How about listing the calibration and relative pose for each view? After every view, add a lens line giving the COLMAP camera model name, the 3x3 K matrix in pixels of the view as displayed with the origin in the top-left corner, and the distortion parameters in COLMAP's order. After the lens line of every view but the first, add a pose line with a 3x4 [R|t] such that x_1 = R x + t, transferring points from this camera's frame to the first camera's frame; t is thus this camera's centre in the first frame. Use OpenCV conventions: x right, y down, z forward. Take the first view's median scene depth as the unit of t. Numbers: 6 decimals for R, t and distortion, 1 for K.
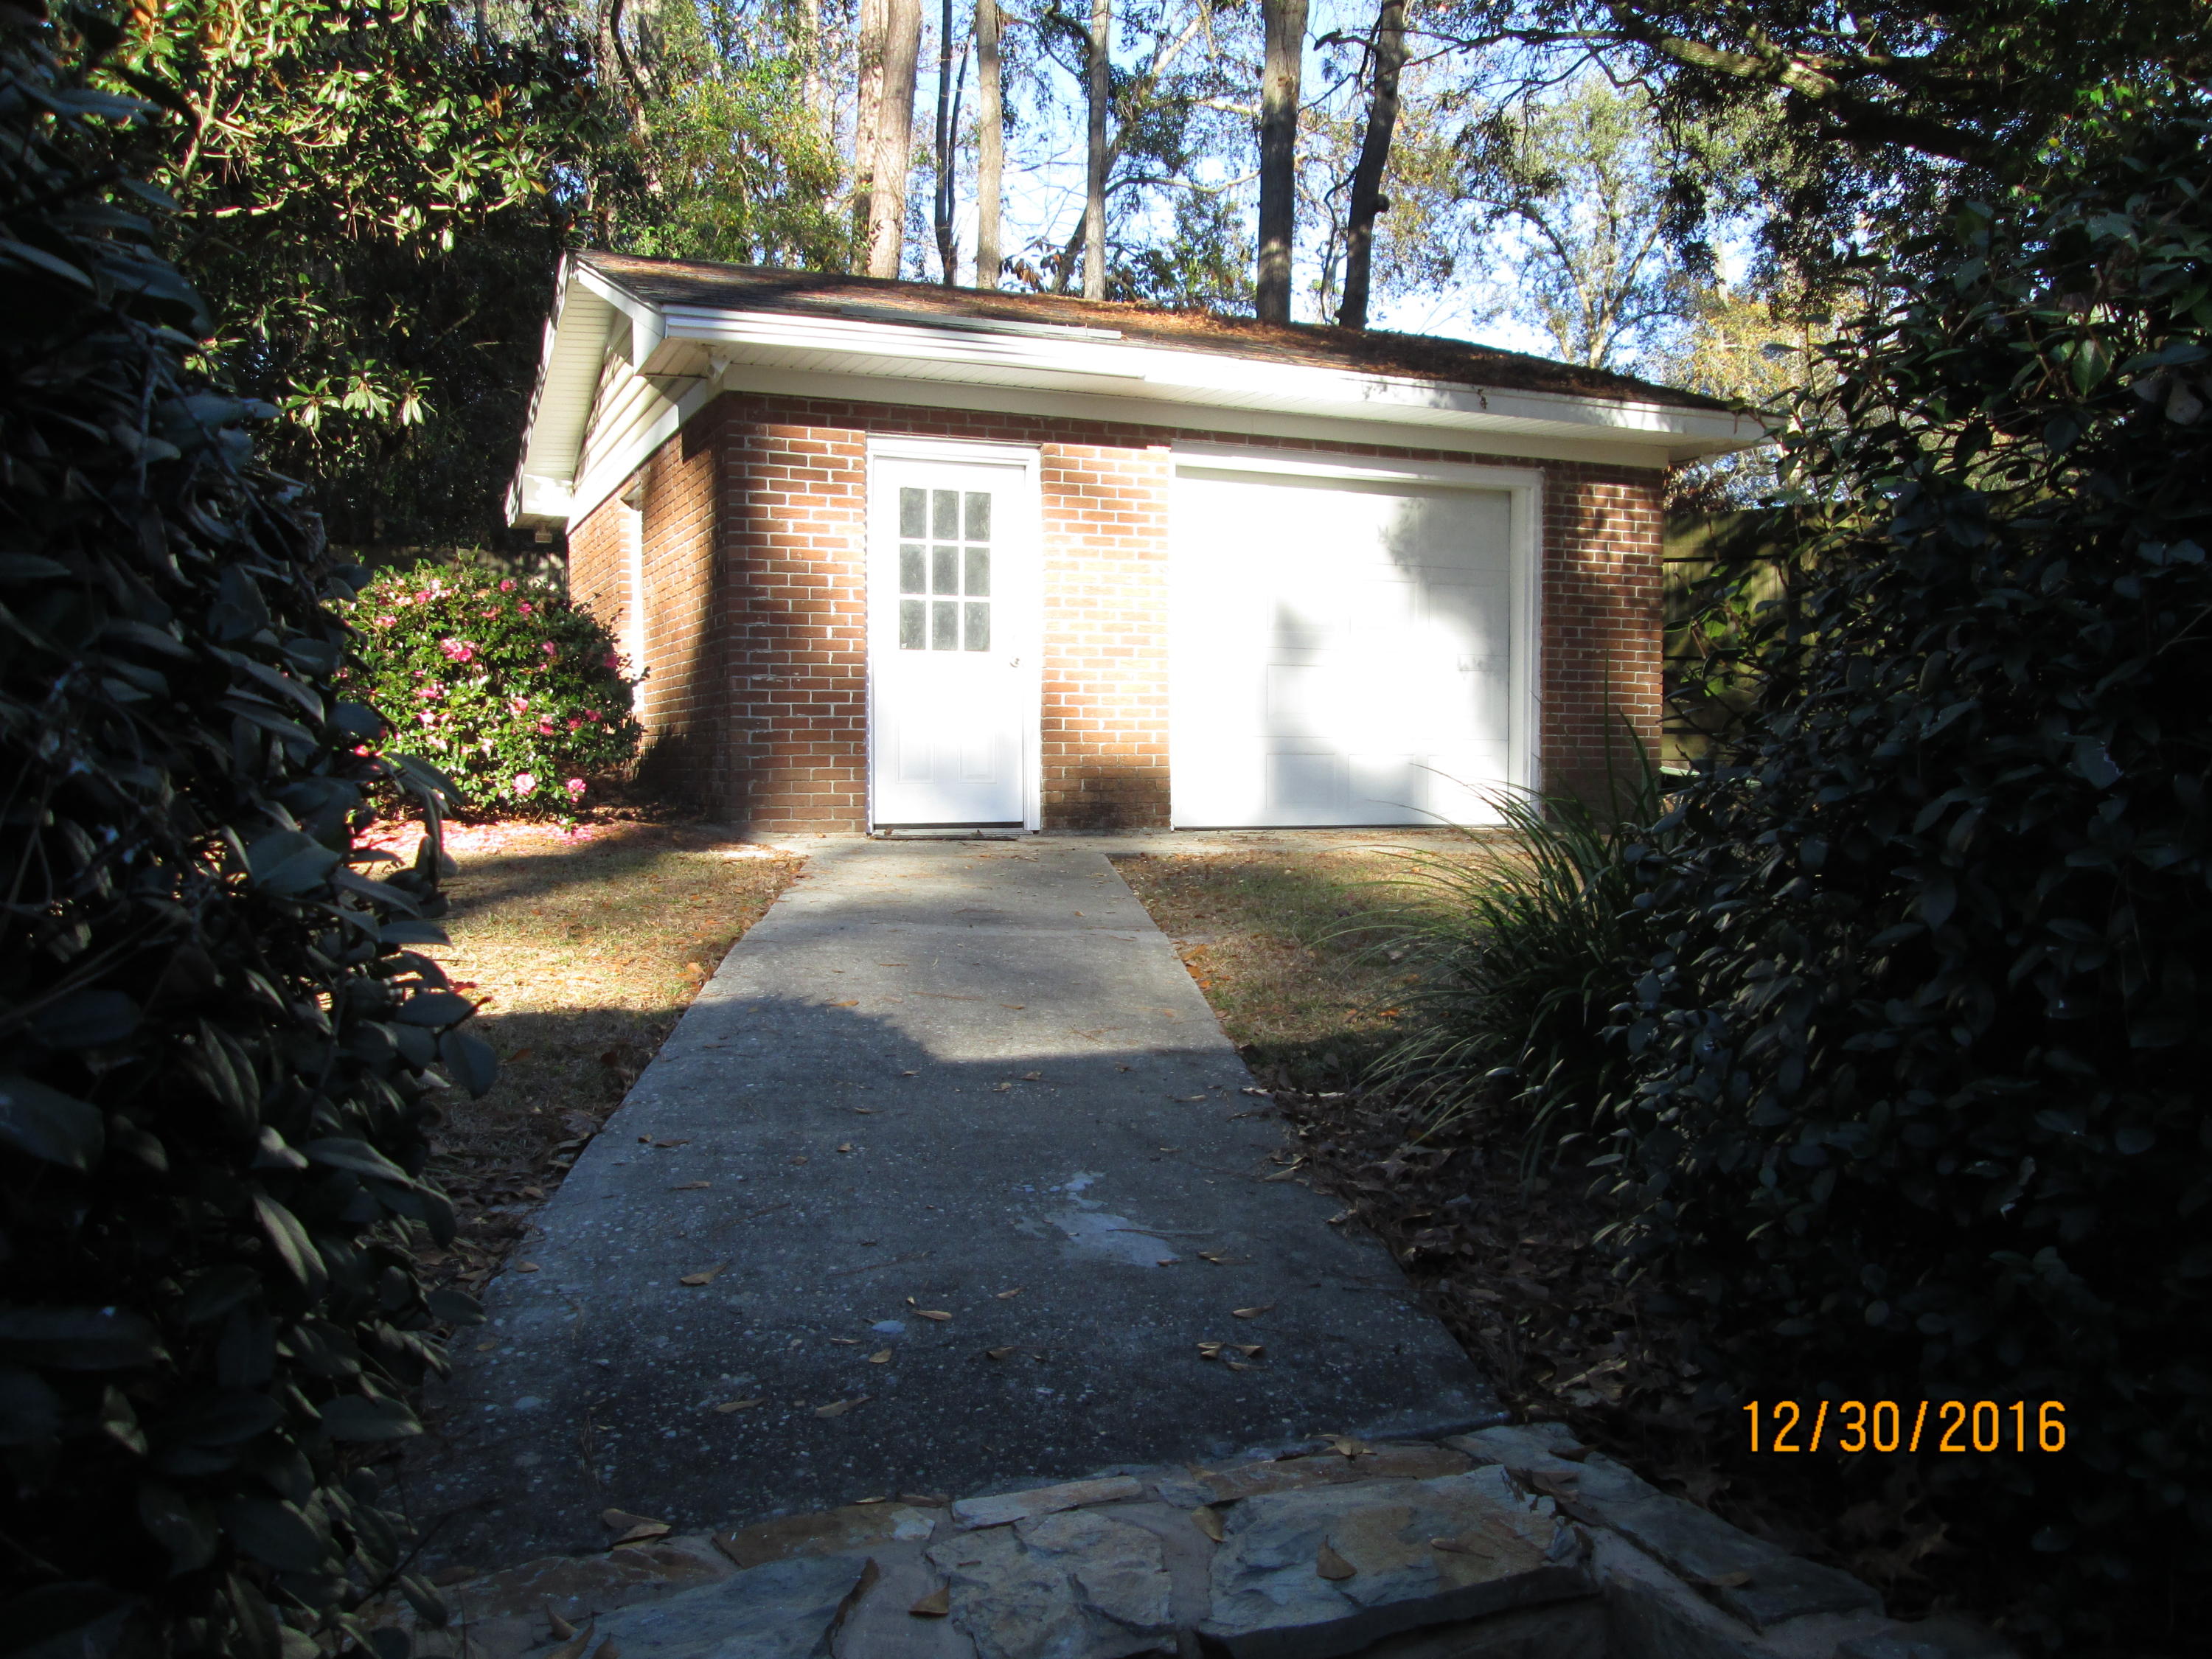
lens RADIAL K [[1855.4, 0, 1093.7], [0, 1855.4, 829.9], [0, 0, 1]] dist [-0.043704, 0.015095]
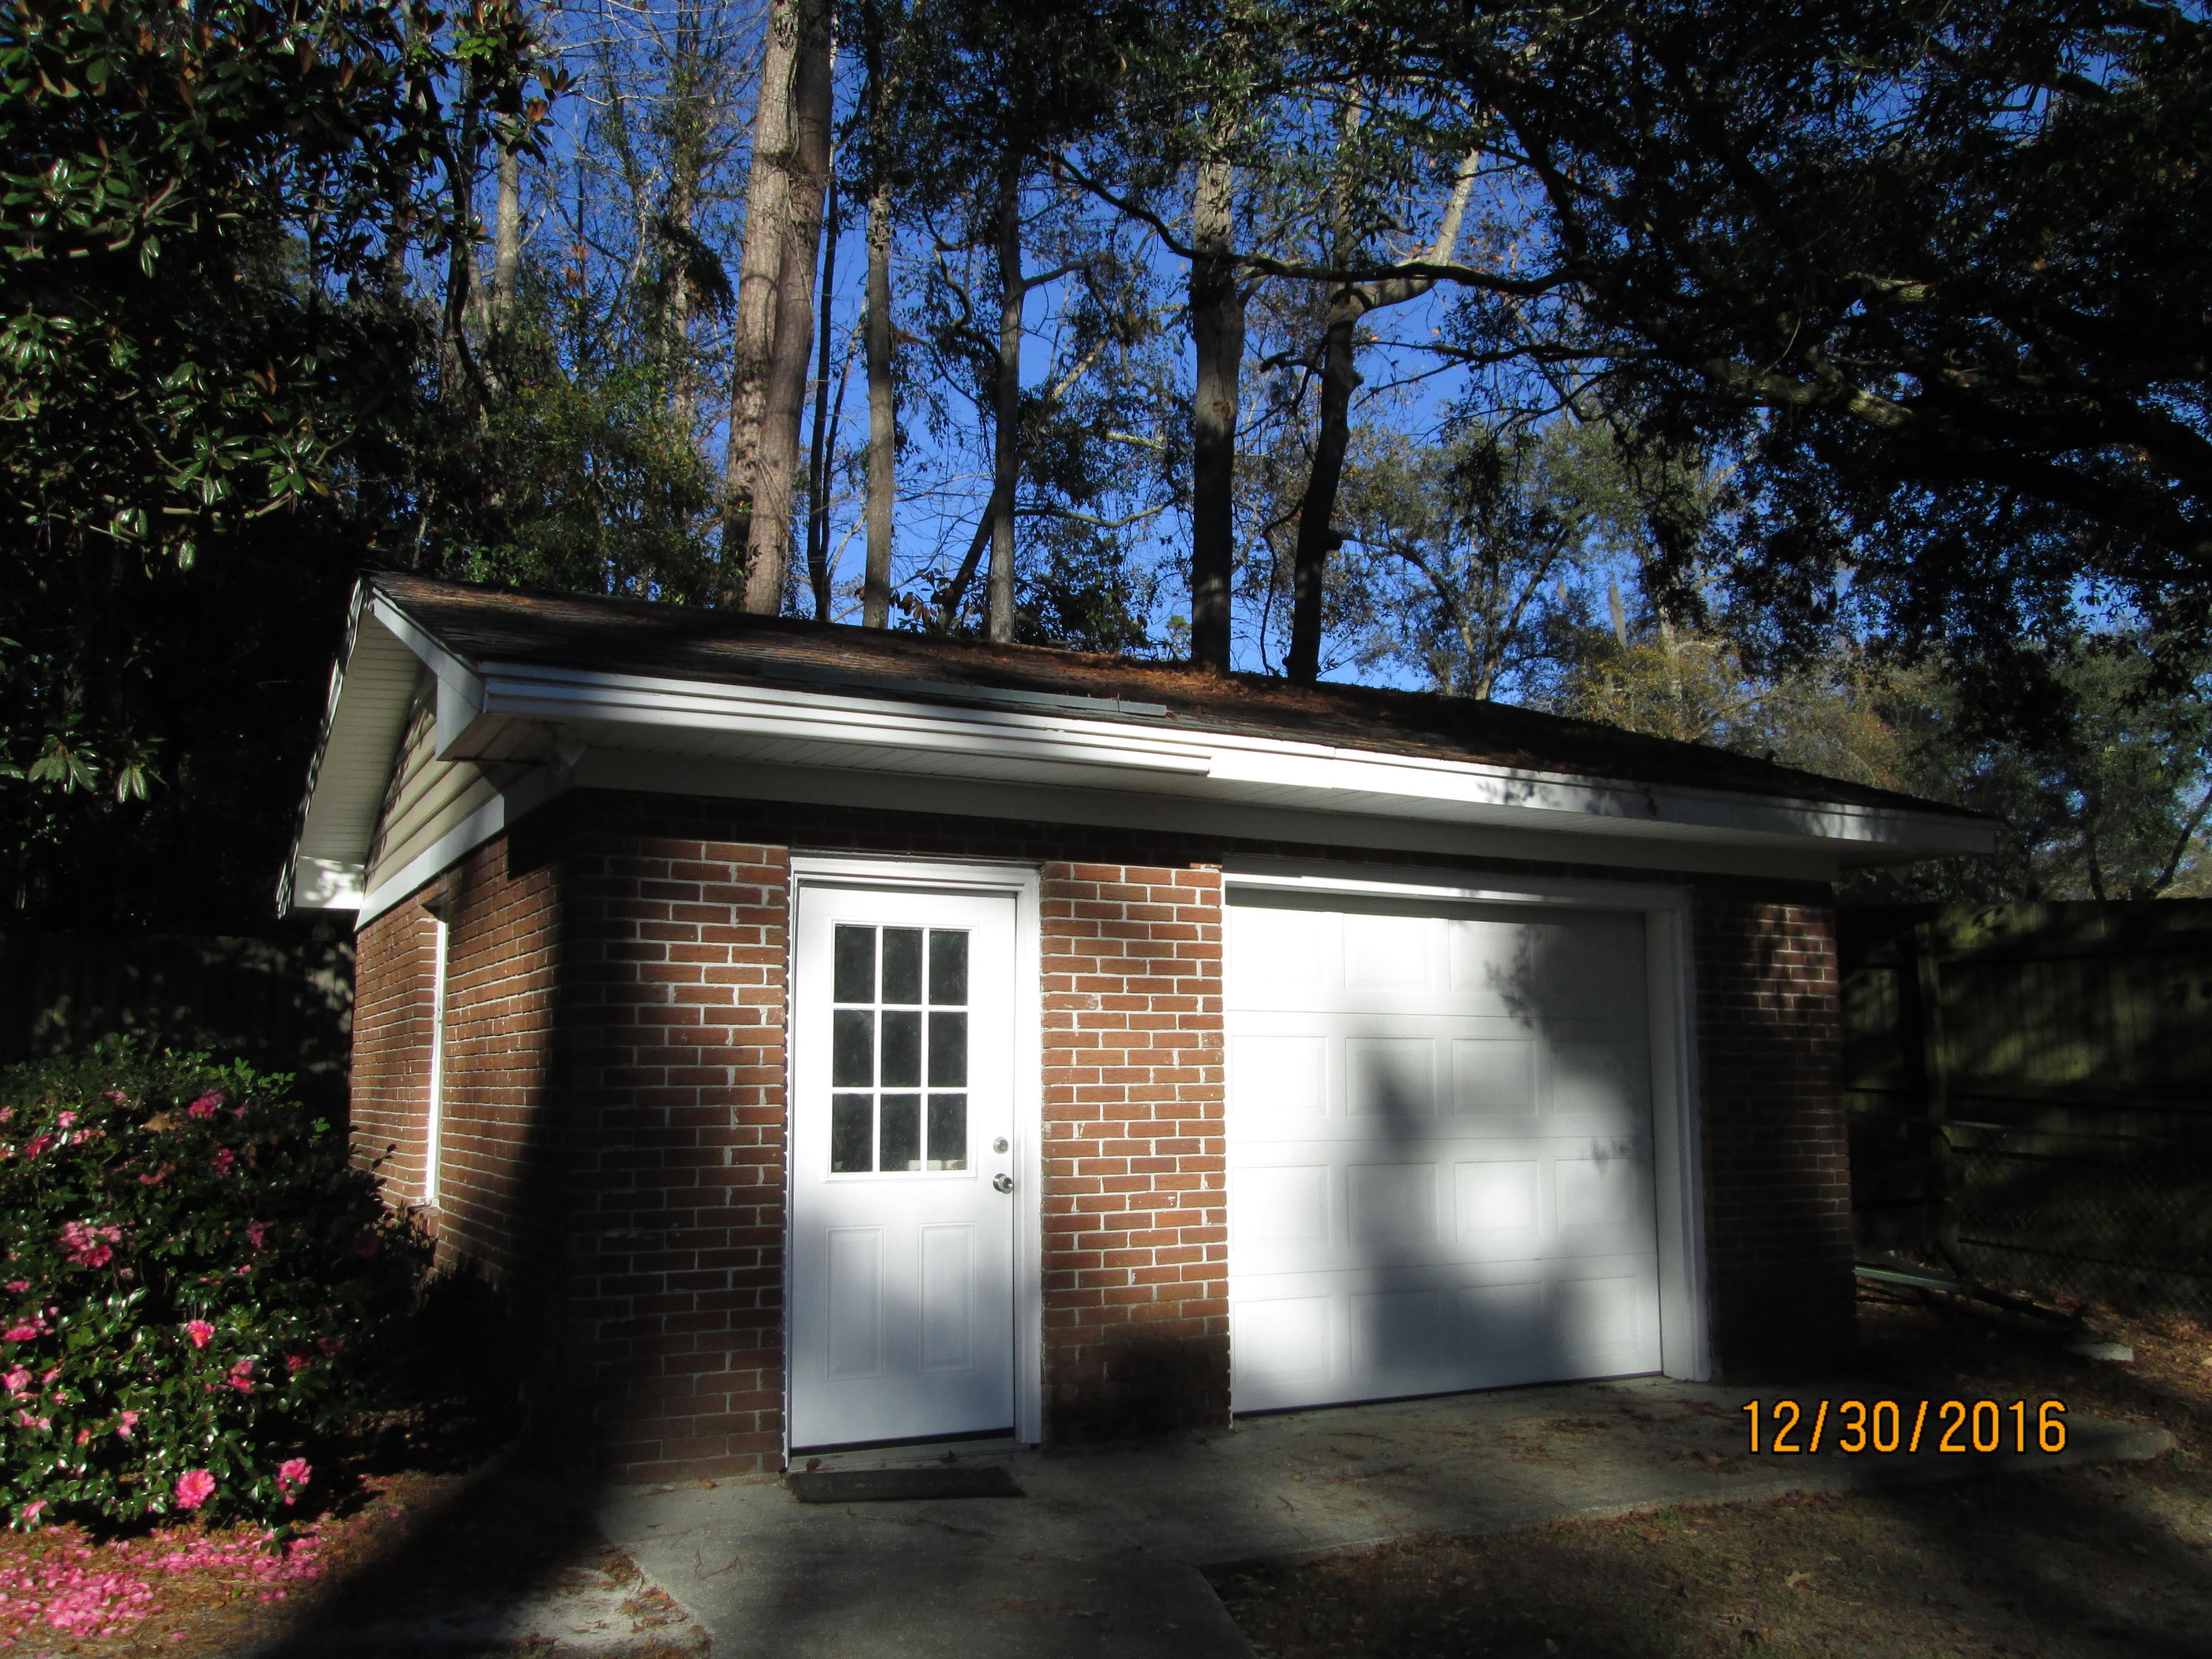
lens RADIAL K [[1855.4, 0, 1099.6], [0, 1855.4, 848.6], [0, 0, 1]] dist [-0.043704, 0.015095]
pose [[0.995989, 0.007554, 0.089155, -0.062003], [0.006972, 0.986849, -0.161495, -0.092427], [-0.089203, 0.161469, 0.982838, 0.291363]]
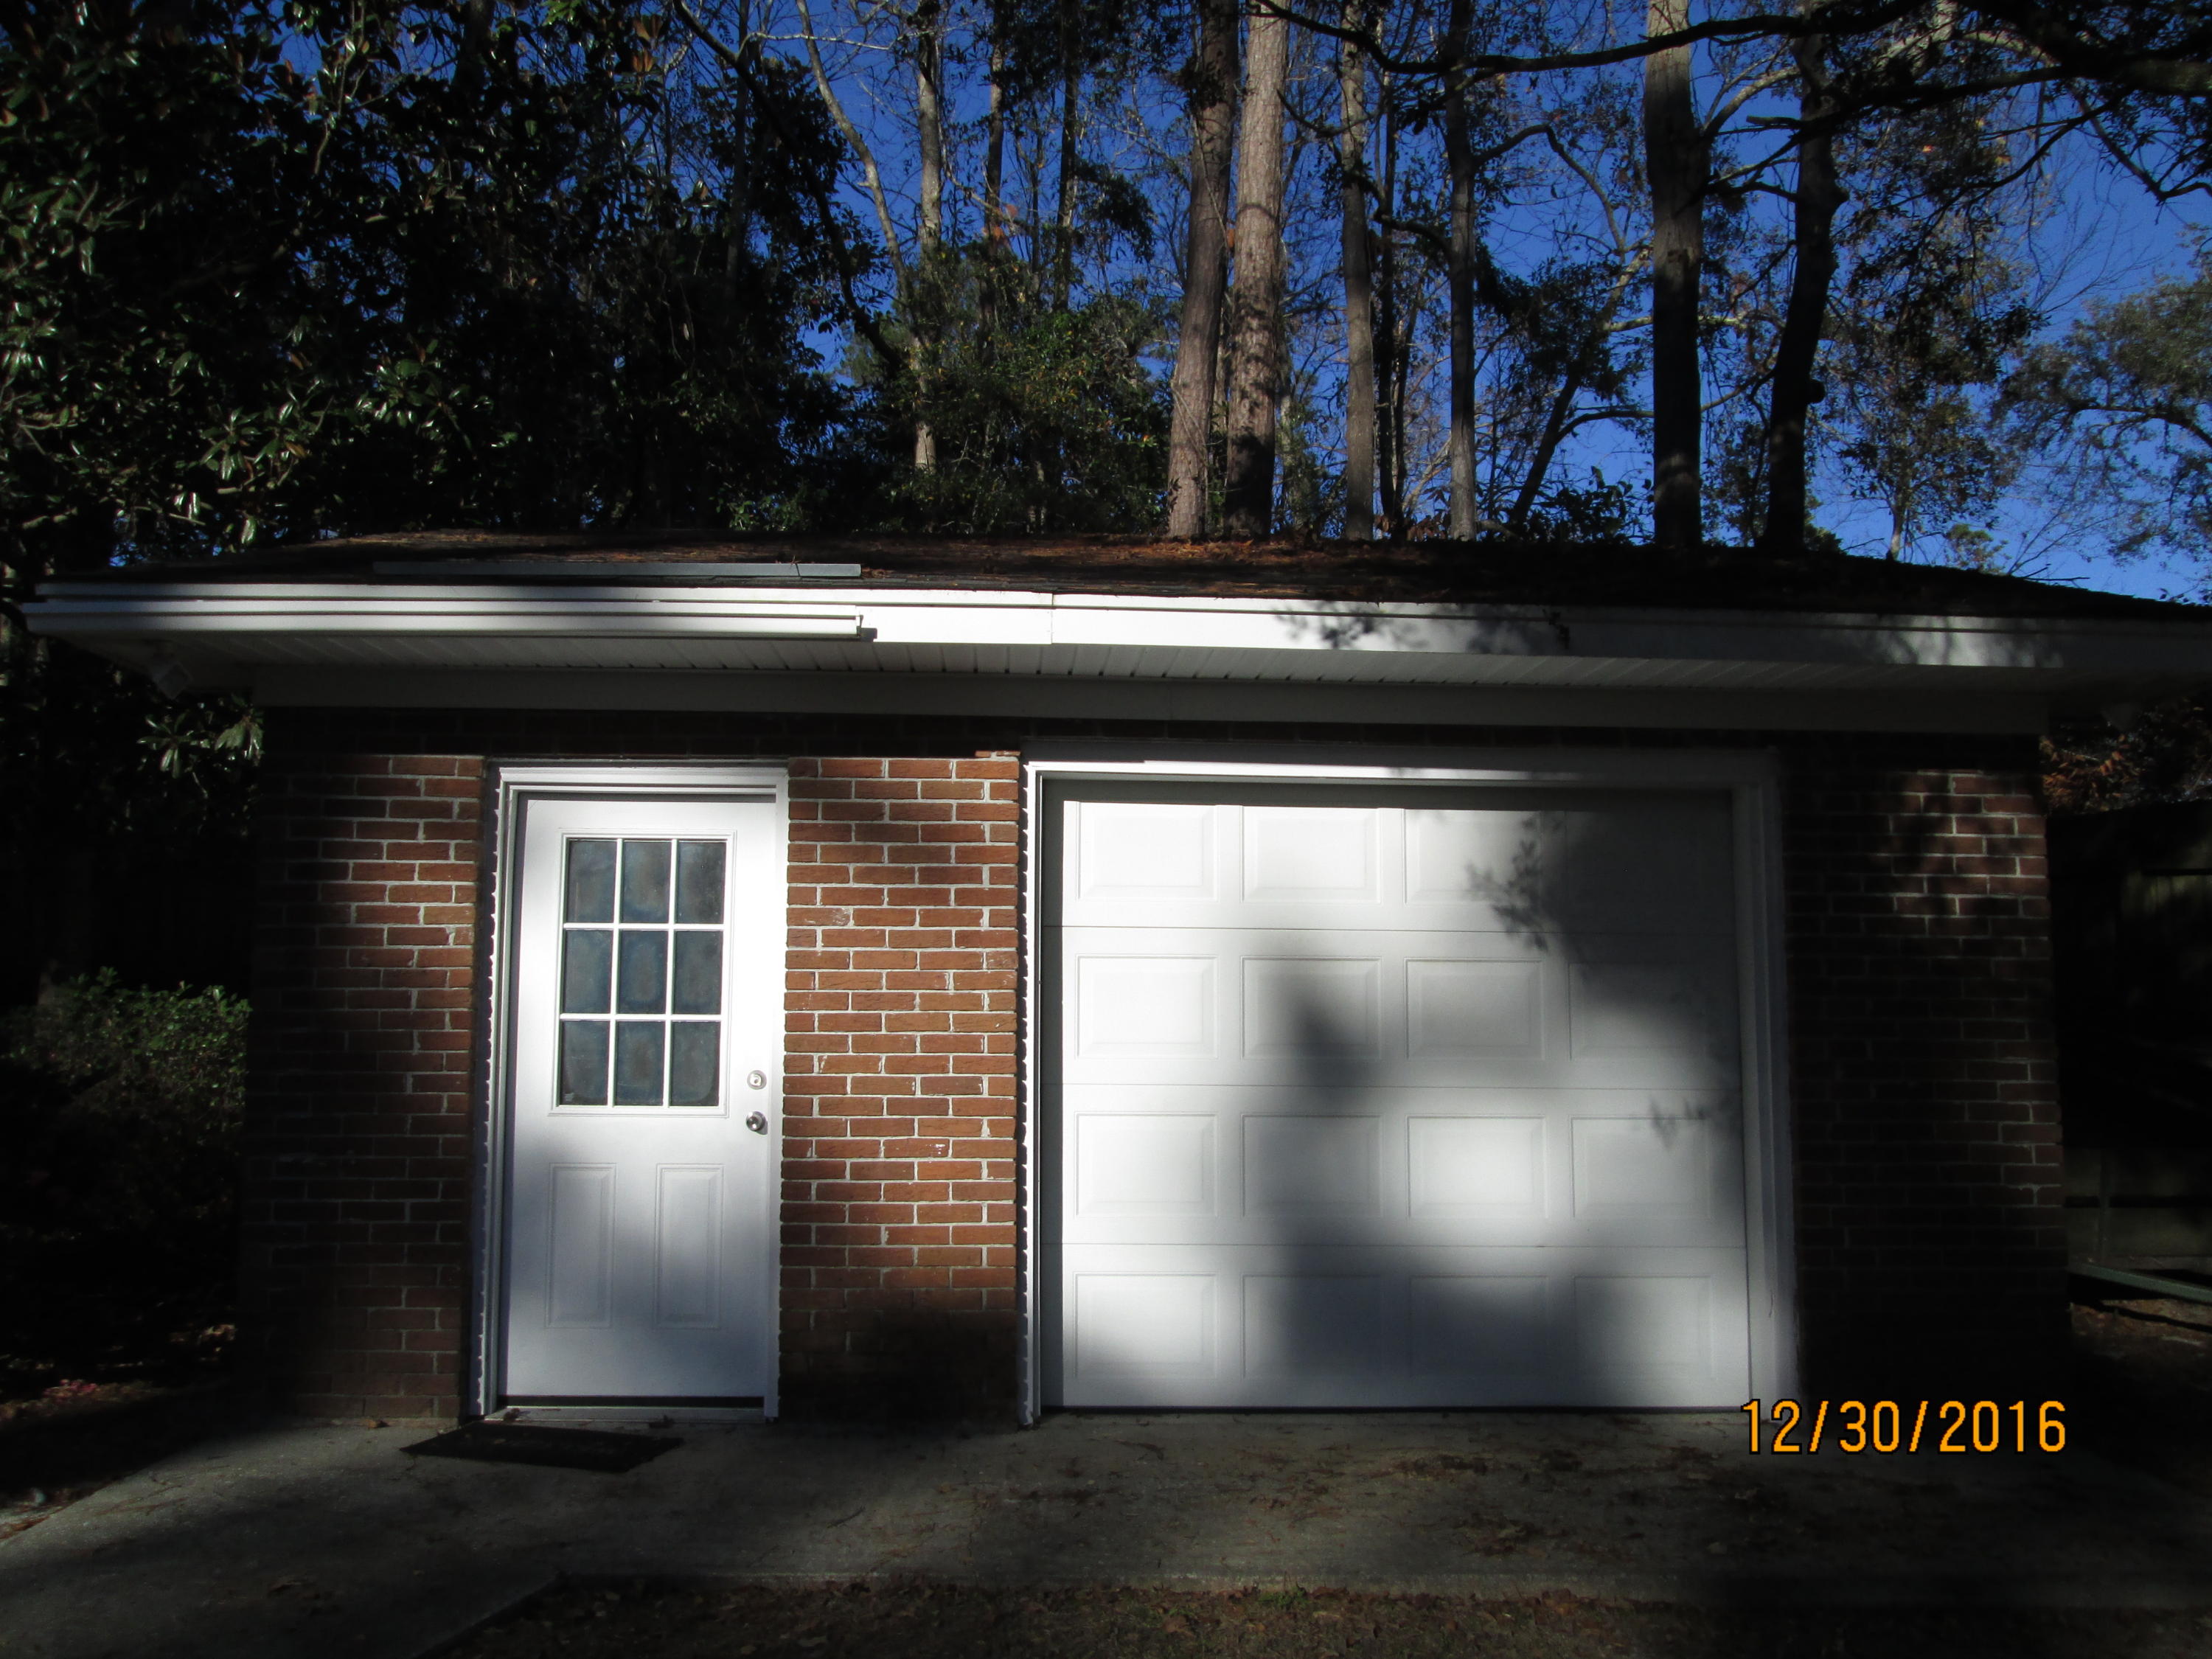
lens RADIAL K [[1855.4, 0, 1078.4], [0, 1855.4, 875.1], [0, 0, 1]] dist [-0.043704, 0.015095]
pose [[0.935972, -0.029849, -0.350808, 0.241569], [-0.016802, 0.991478, -0.129190, -0.085835], [0.351675, 0.126812, 0.927493, 0.433486]]
